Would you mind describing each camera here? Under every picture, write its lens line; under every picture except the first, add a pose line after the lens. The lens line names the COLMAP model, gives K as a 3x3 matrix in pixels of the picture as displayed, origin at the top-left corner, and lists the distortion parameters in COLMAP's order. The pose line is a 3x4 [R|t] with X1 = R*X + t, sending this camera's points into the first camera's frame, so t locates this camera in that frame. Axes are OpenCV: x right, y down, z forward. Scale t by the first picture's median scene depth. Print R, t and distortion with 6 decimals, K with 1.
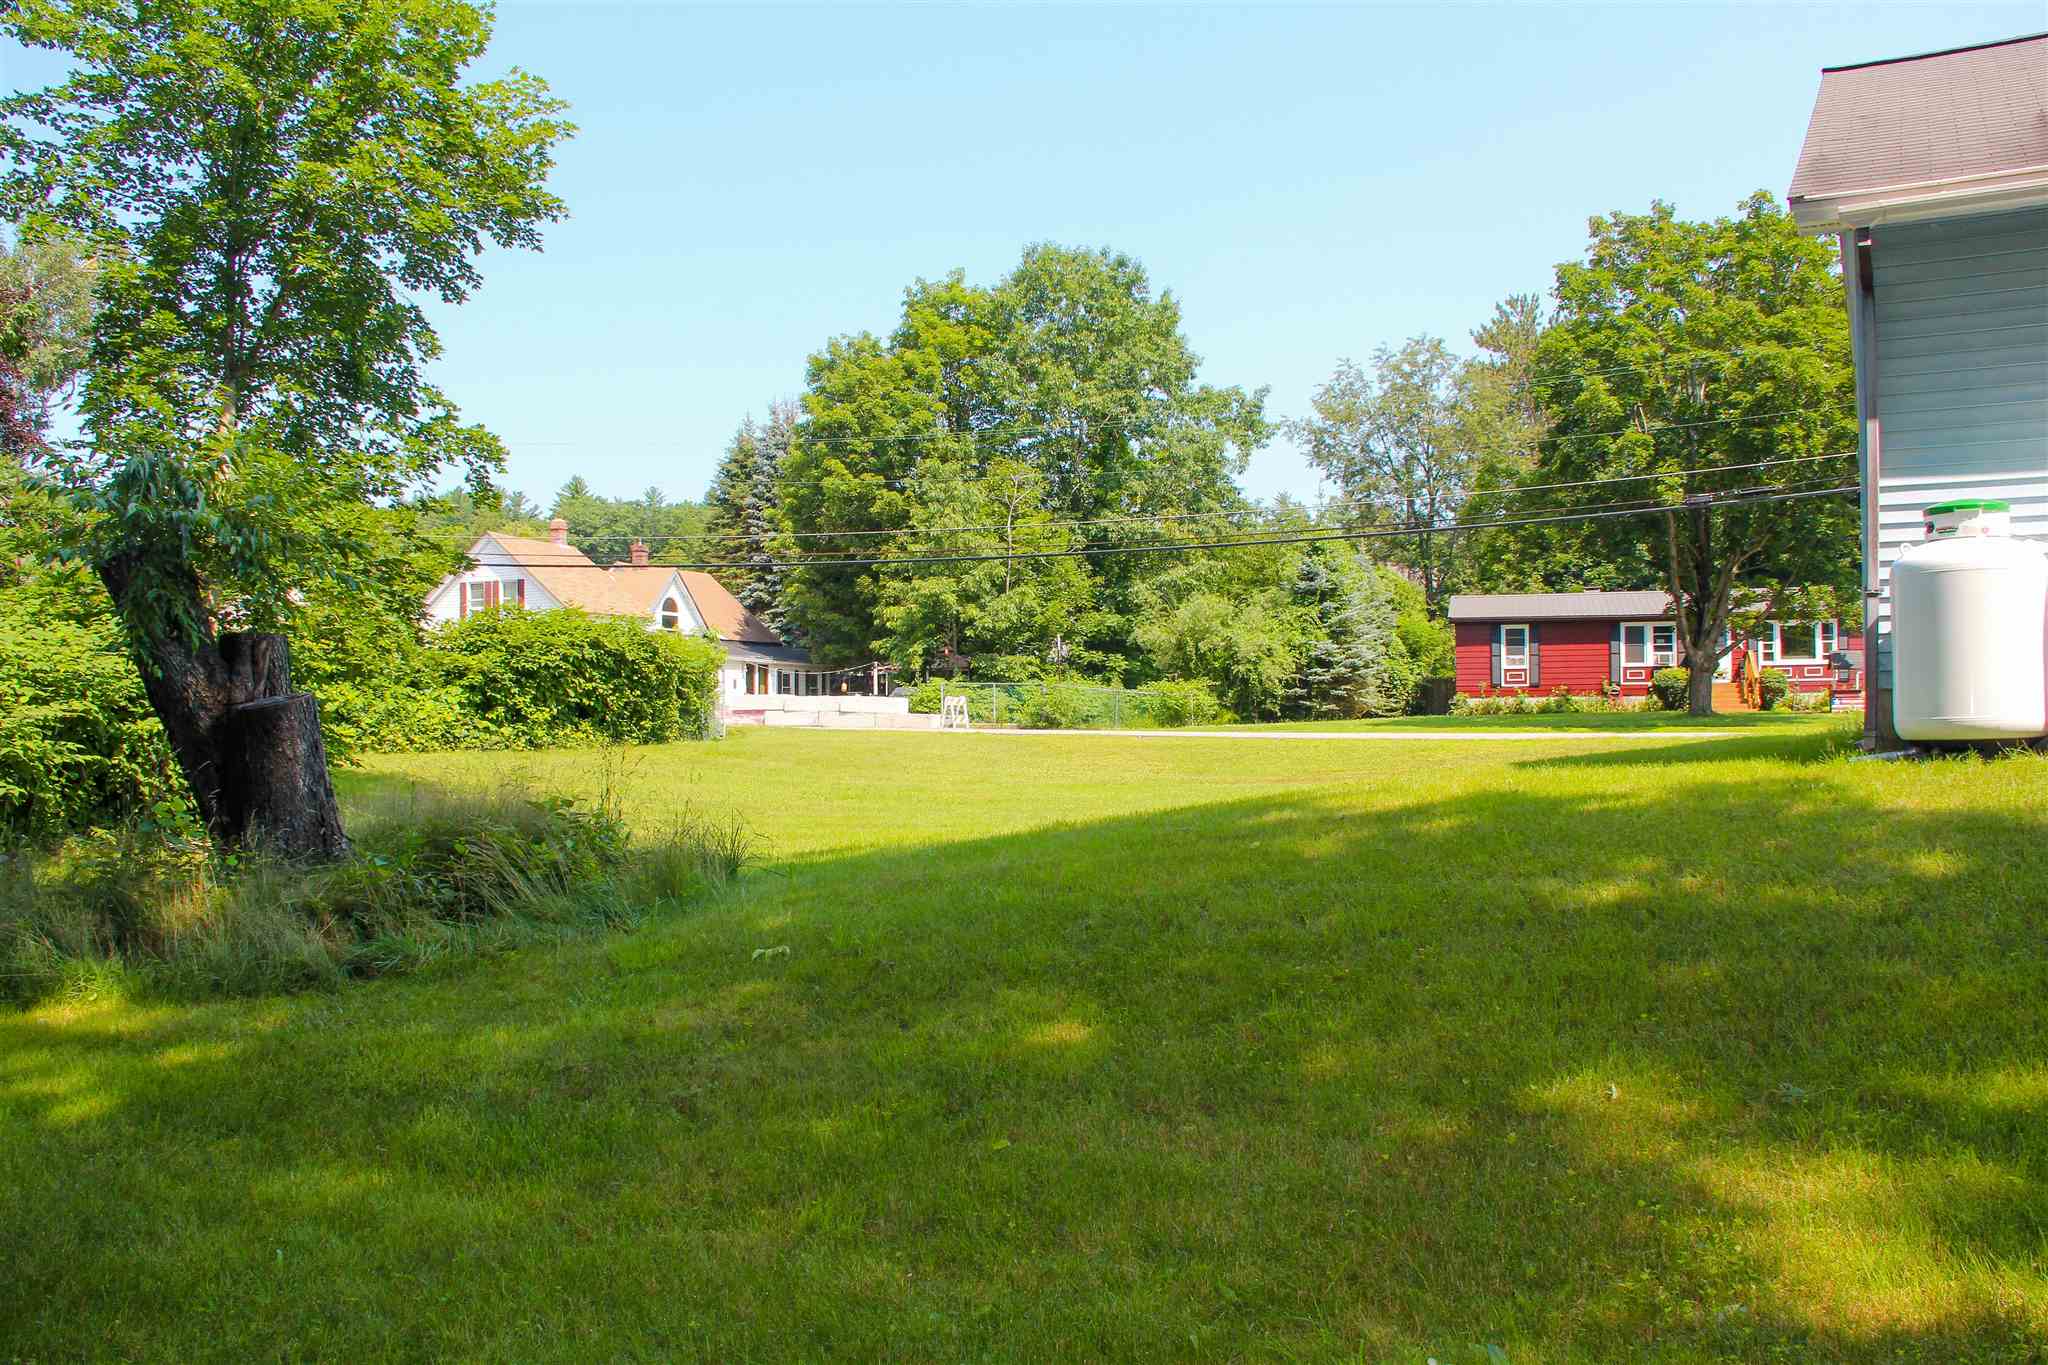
lens RADIAL K [[1706.4, 0, 1035.8], [0, 1706.4, 684.2], [0, 0, 1]] dist [-0.145732, 0.106431]
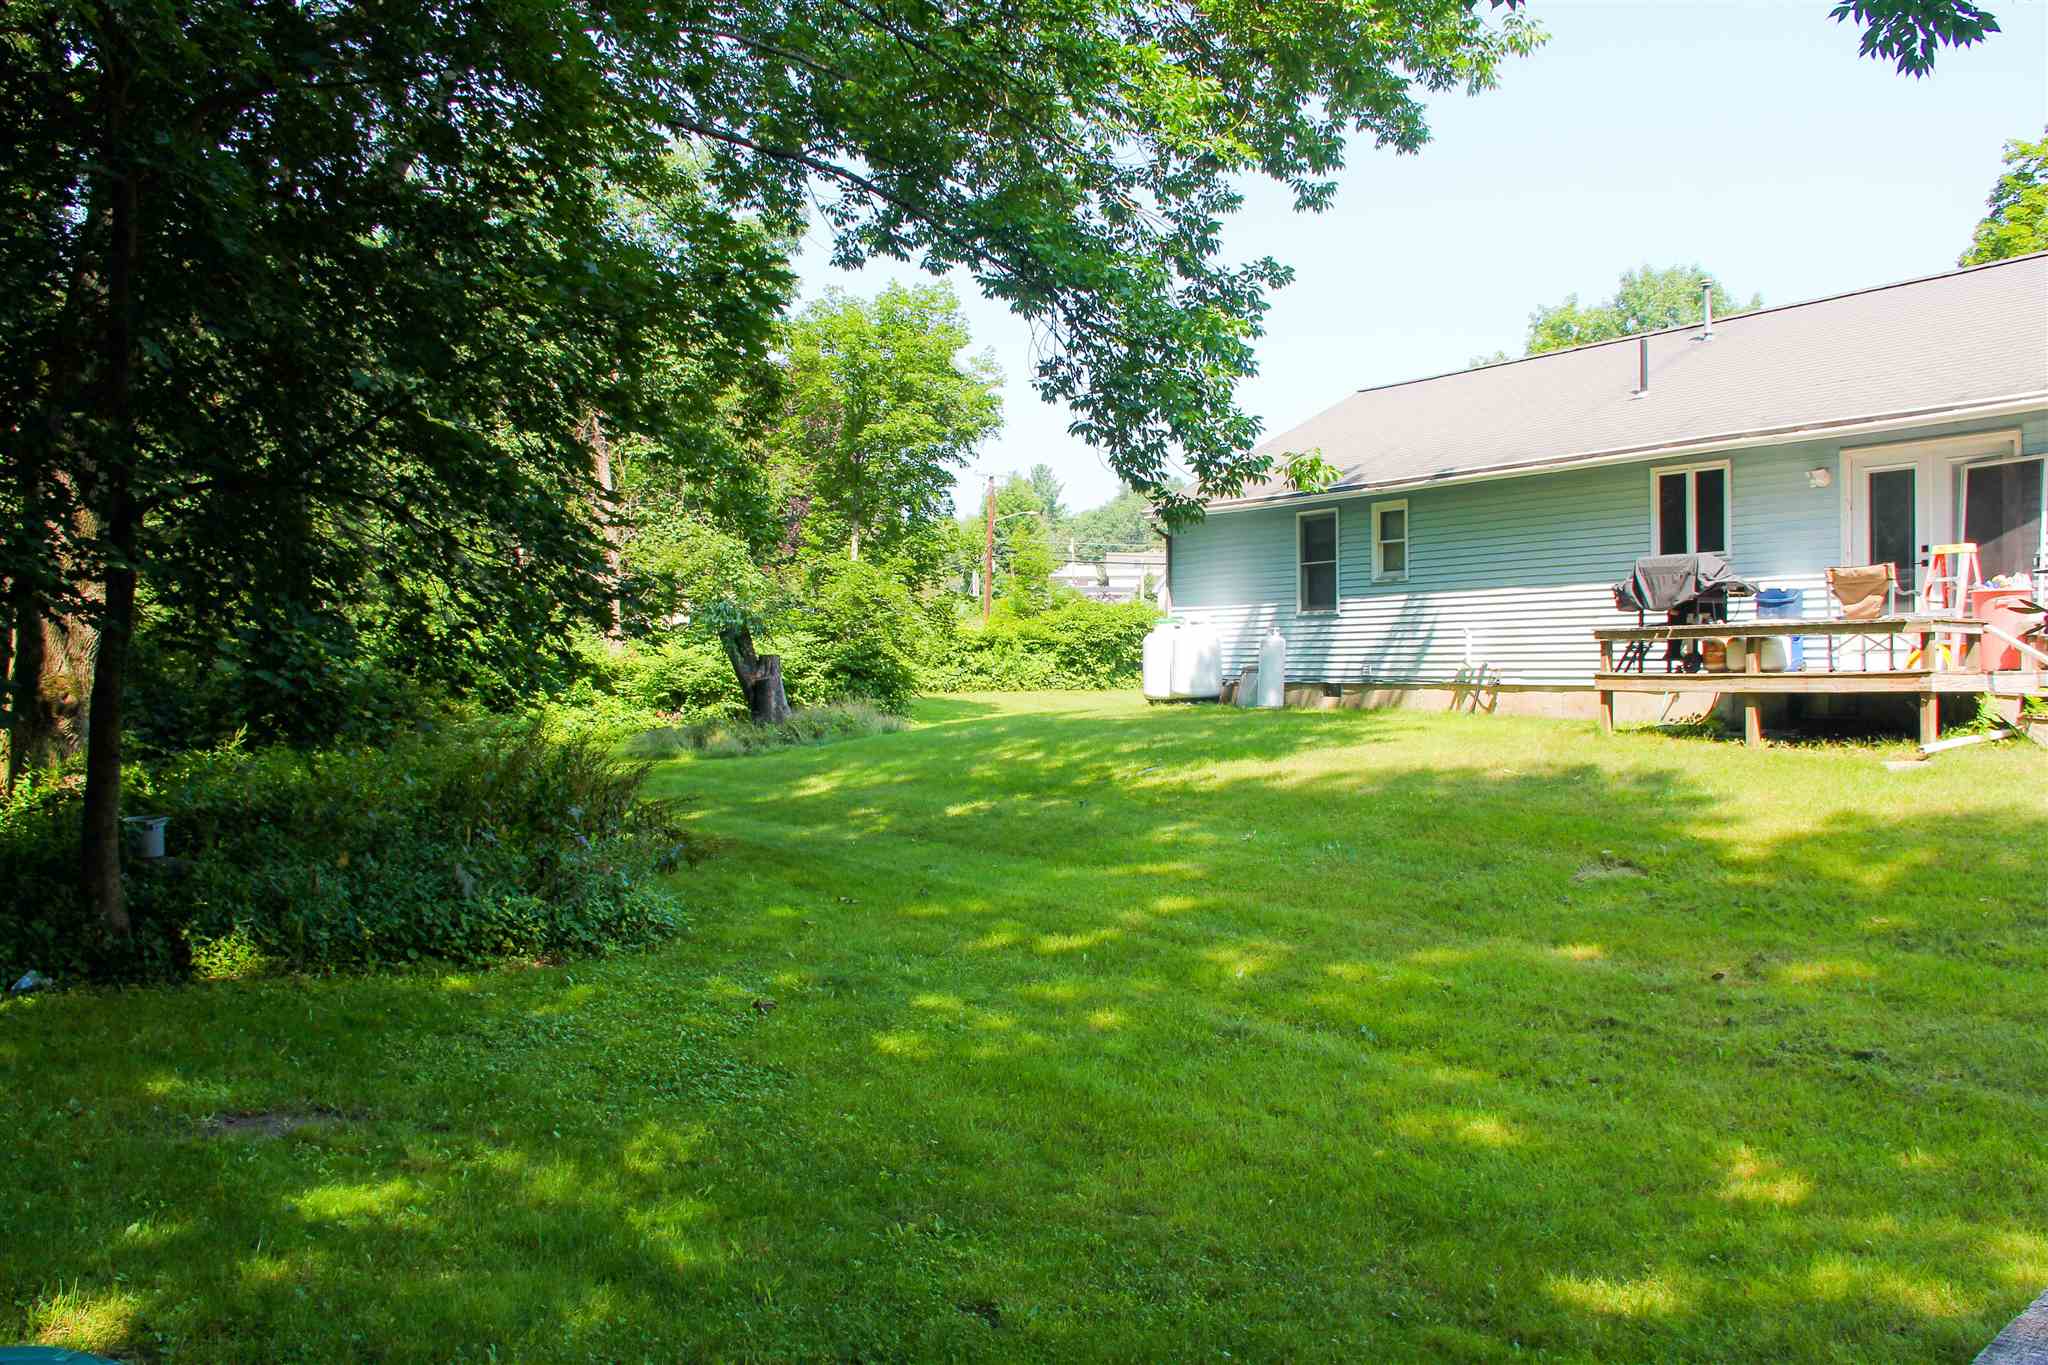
lens RADIAL K [[1706.4, 0, 1016.8], [0, 1706.4, 676.9], [0, 0, 1]] dist [-0.145732, 0.106431]
pose [[0.843572, 0.010695, -0.536909, 0.554126], [0.008508, 0.999410, 0.033275, -0.031607], [0.536948, -0.032638, 0.842984, -0.485647]]
